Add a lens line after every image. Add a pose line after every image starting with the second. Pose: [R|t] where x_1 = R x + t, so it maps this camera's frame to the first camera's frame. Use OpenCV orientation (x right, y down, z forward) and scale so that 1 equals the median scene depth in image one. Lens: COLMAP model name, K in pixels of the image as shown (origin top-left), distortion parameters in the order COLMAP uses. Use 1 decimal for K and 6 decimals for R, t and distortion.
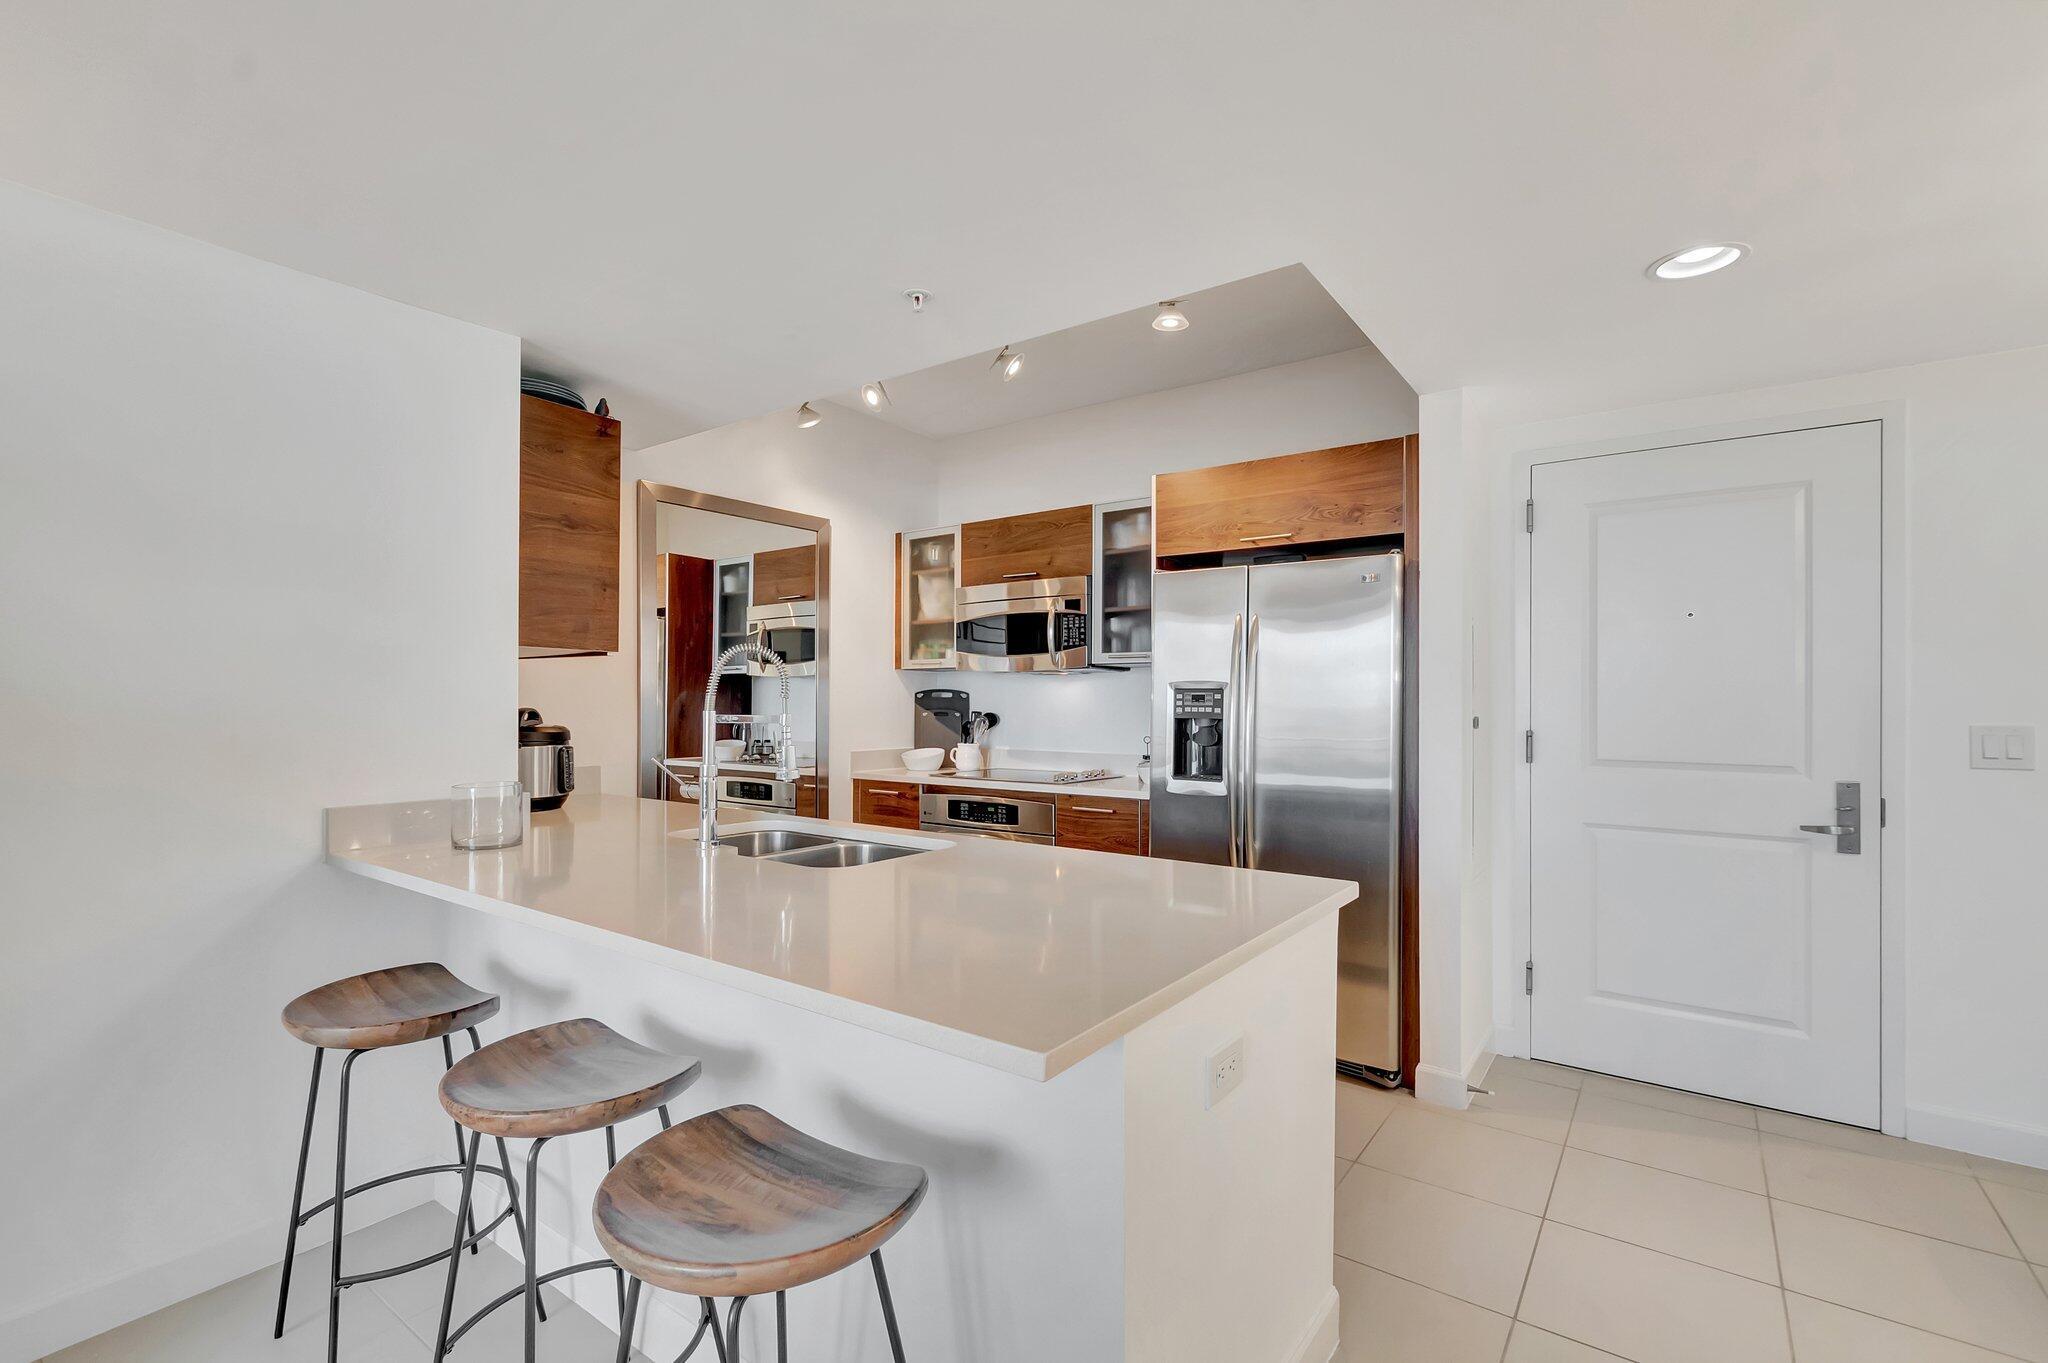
lens RADIAL K [[903.7, 0, 1022.7], [0, 903.7, 693.4], [0, 0, 1]] dist [0.000154, 0.000014]
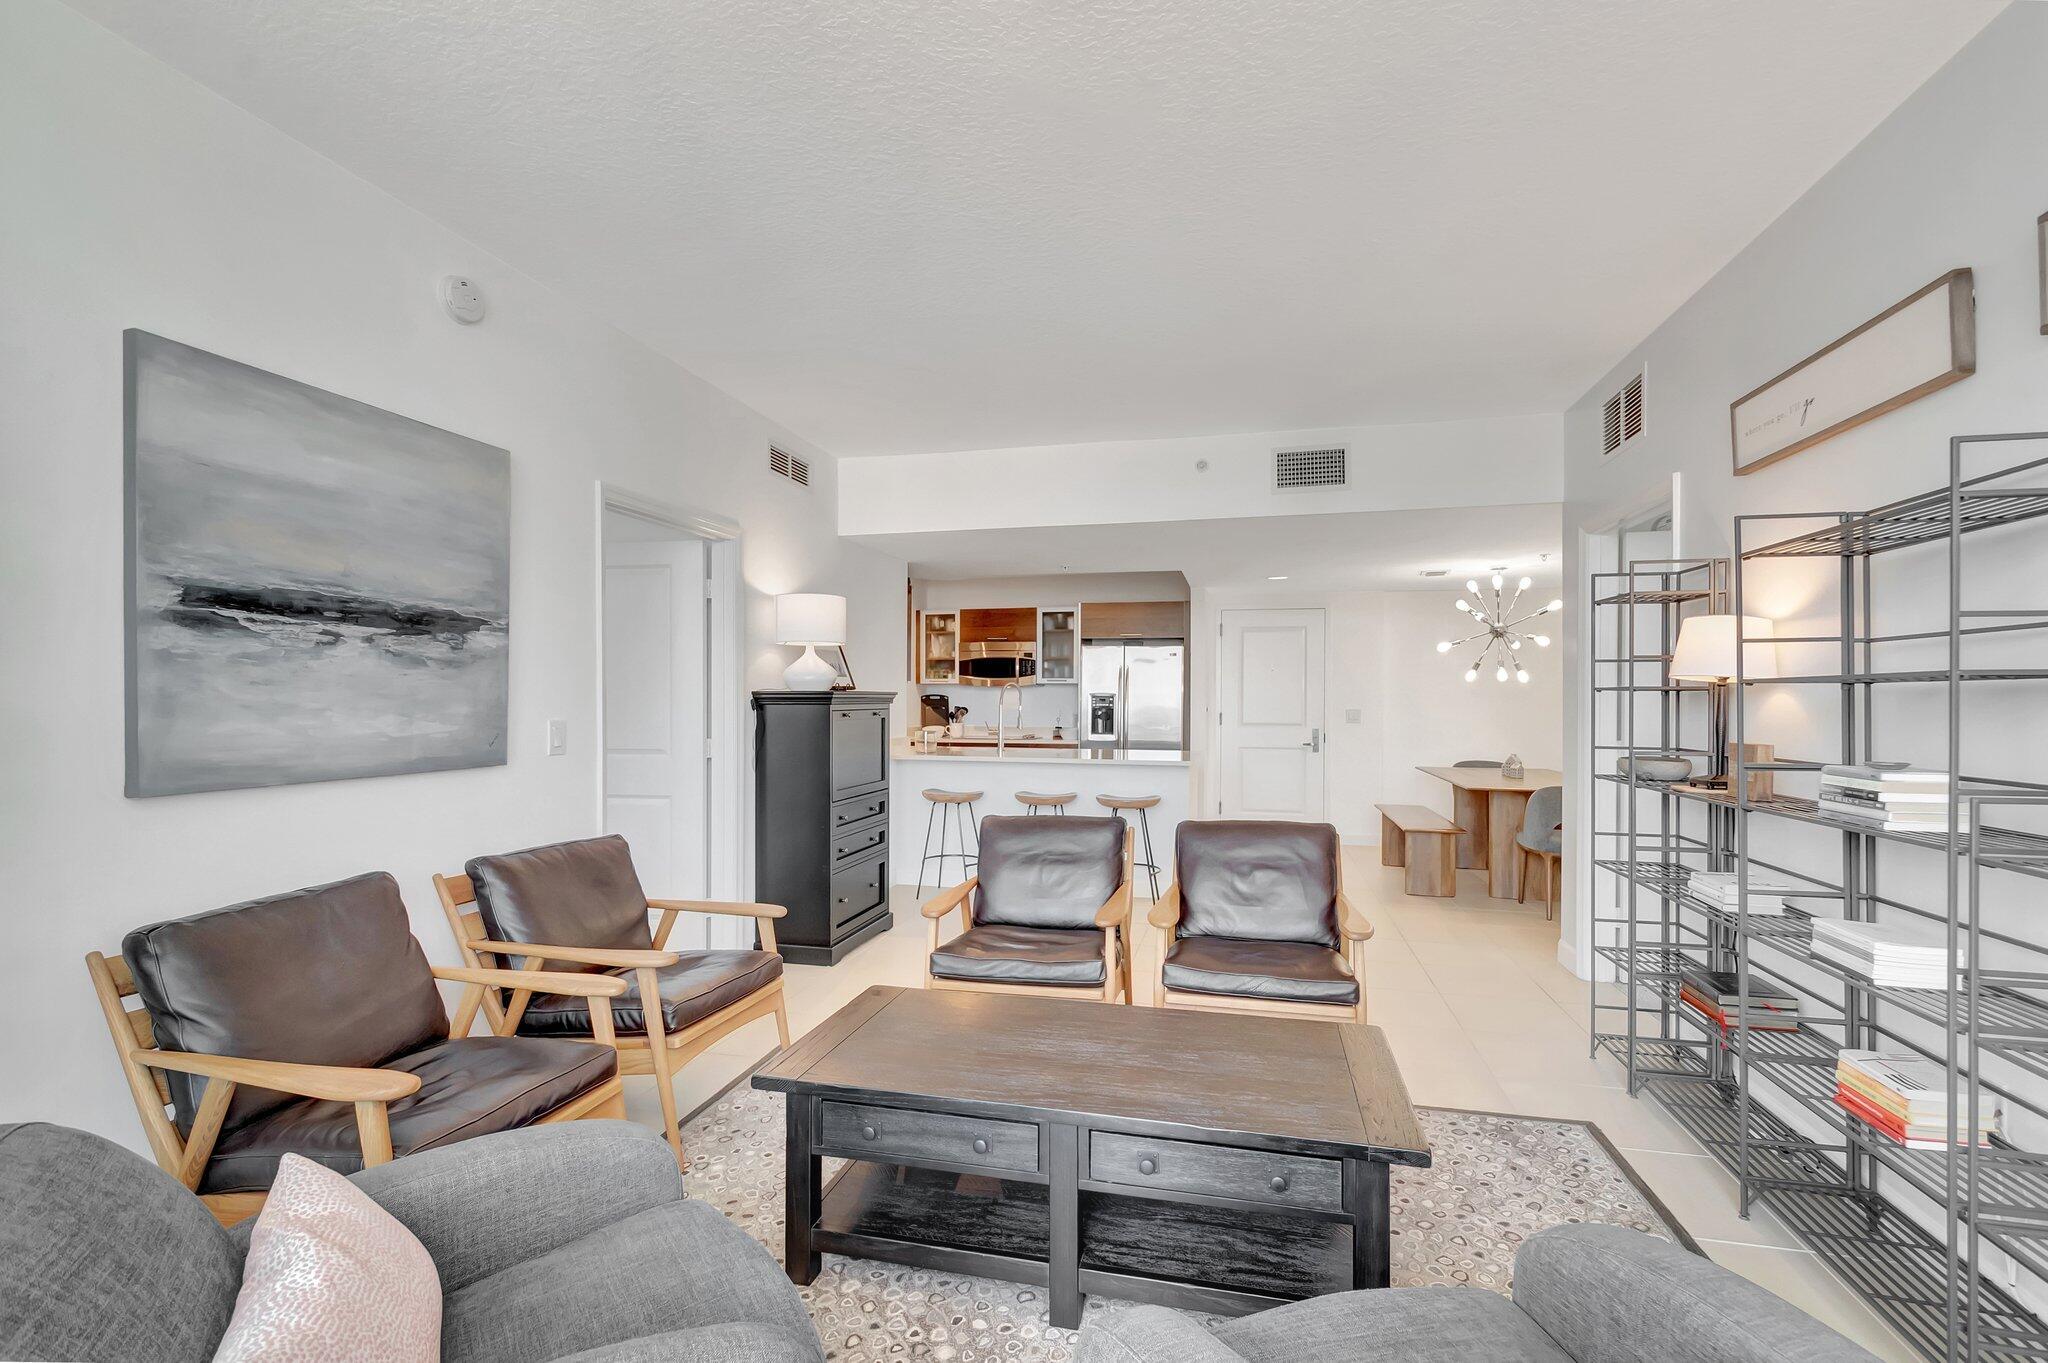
lens RADIAL K [[903.7, 0, 1022.7], [0, 903.7, 689.1], [0, 0, 1]] dist [0.000154, 0.000014]
pose [[0.913499, 0.003349, 0.406827, -0.798286], [-0.002262, 0.999992, -0.003154, -0.012570], [-0.406835, 0.001961, 0.913500, -0.898235]]
